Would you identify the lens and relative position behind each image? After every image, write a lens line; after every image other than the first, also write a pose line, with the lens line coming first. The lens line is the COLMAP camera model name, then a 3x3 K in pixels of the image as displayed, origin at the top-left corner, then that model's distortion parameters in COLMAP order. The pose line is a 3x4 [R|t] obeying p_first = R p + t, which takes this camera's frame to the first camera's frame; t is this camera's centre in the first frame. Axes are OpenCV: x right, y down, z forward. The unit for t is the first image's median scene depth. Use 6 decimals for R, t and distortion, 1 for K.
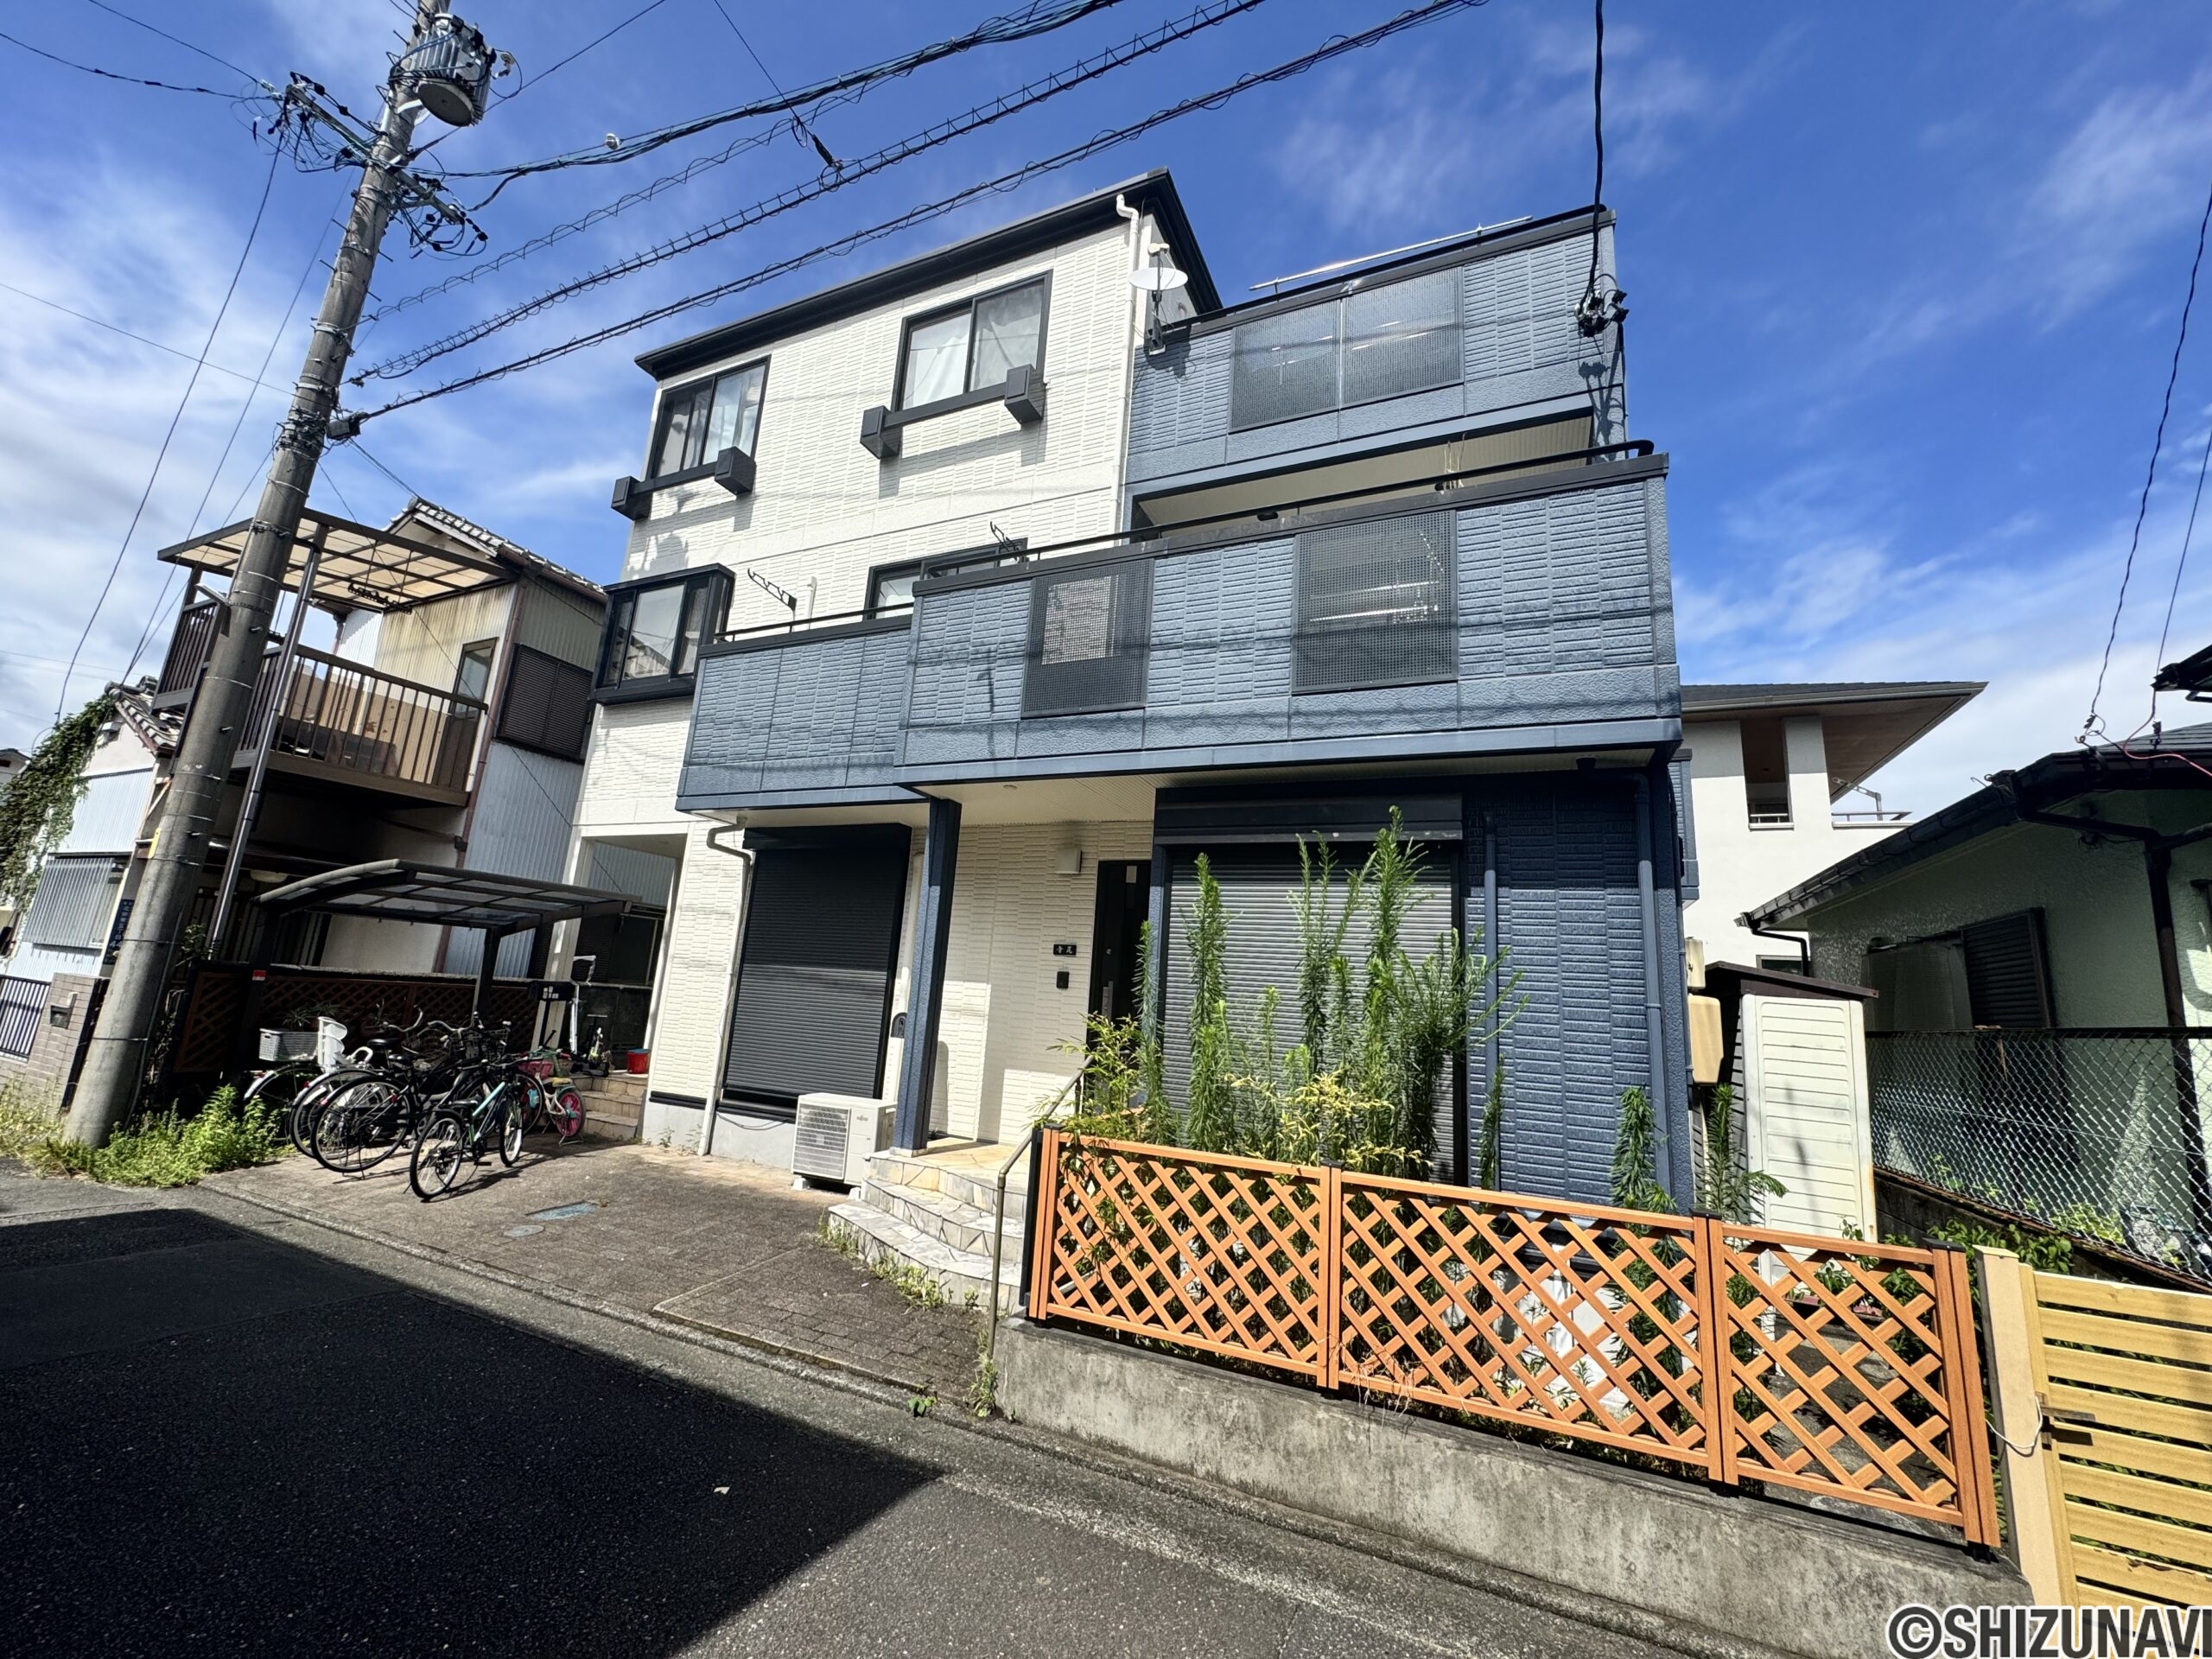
lens RADIAL K [[883.2, 0, 1106.0], [0, 883.2, 829.5], [0, 0, 1]] dist [-0.001866, -0.000409]
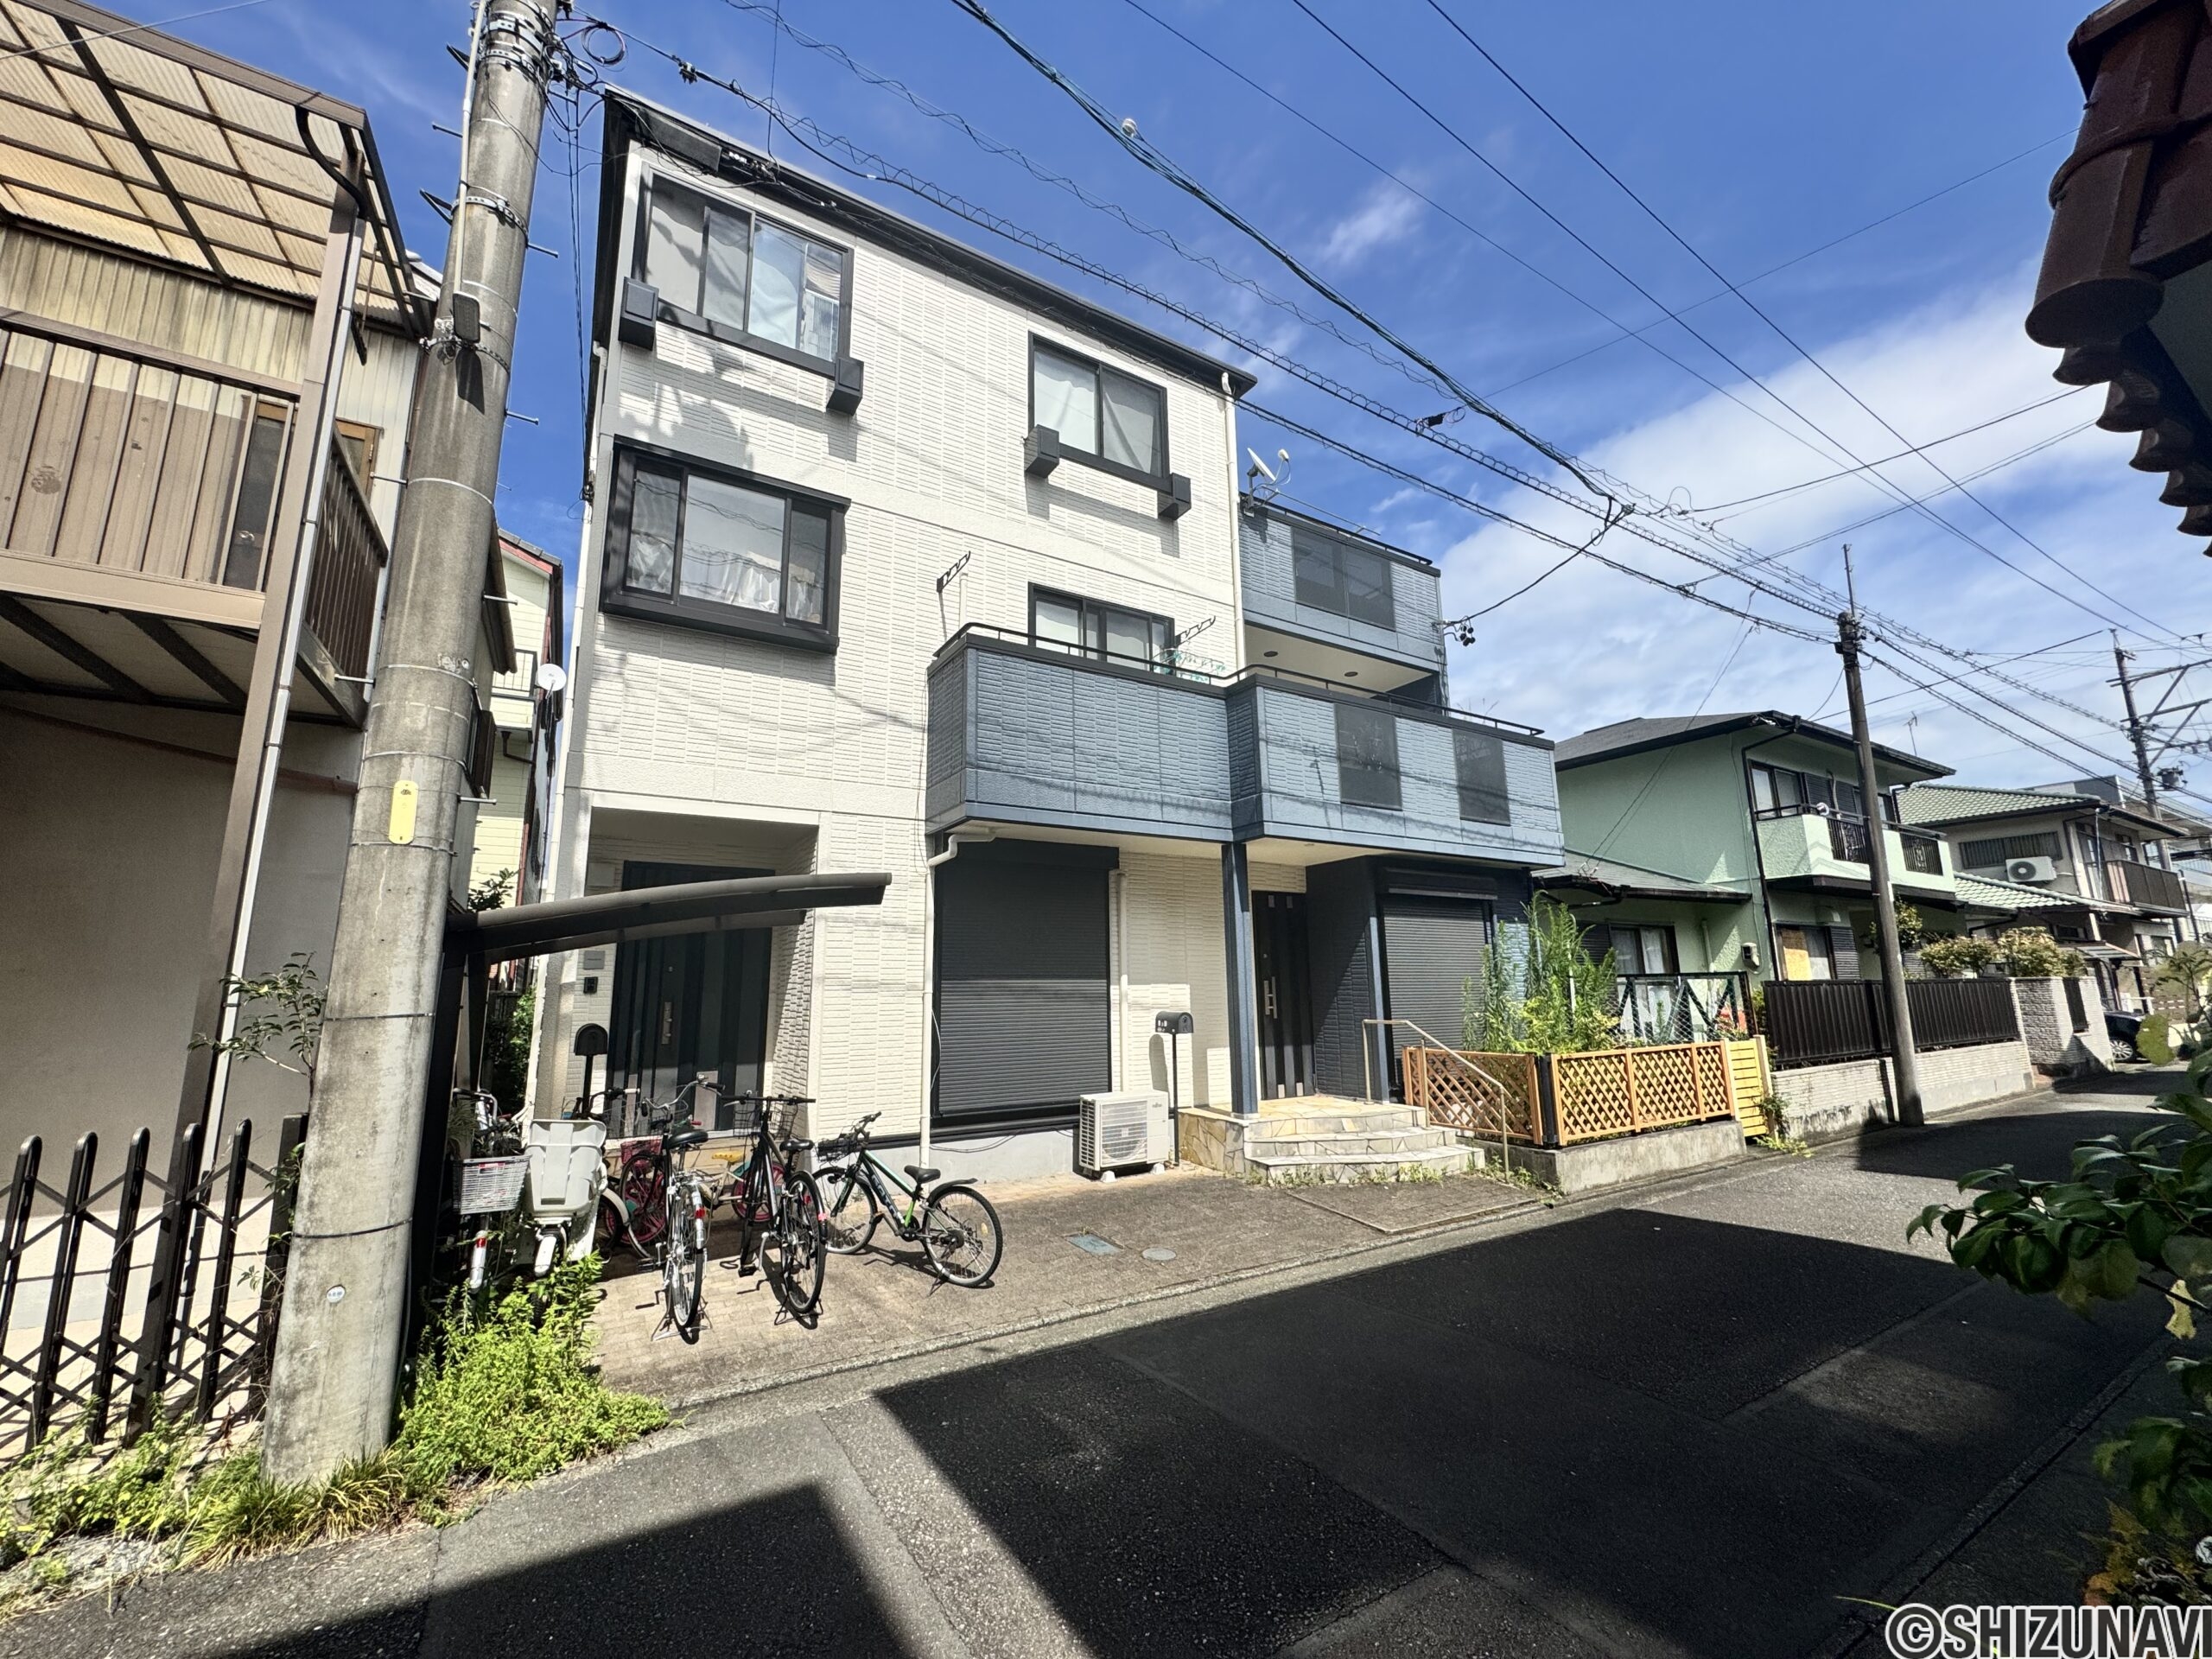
lens RADIAL K [[883.2, 0, 1106.0], [0, 883.2, 829.5], [0, 0, 1]] dist [-0.001866, -0.000409]
pose [[0.557539, 0.076857, 0.826585, -1.115993], [-0.113341, 0.993429, -0.015920, -0.010210], [-0.822377, -0.084810, 0.562586, 0.361244]]
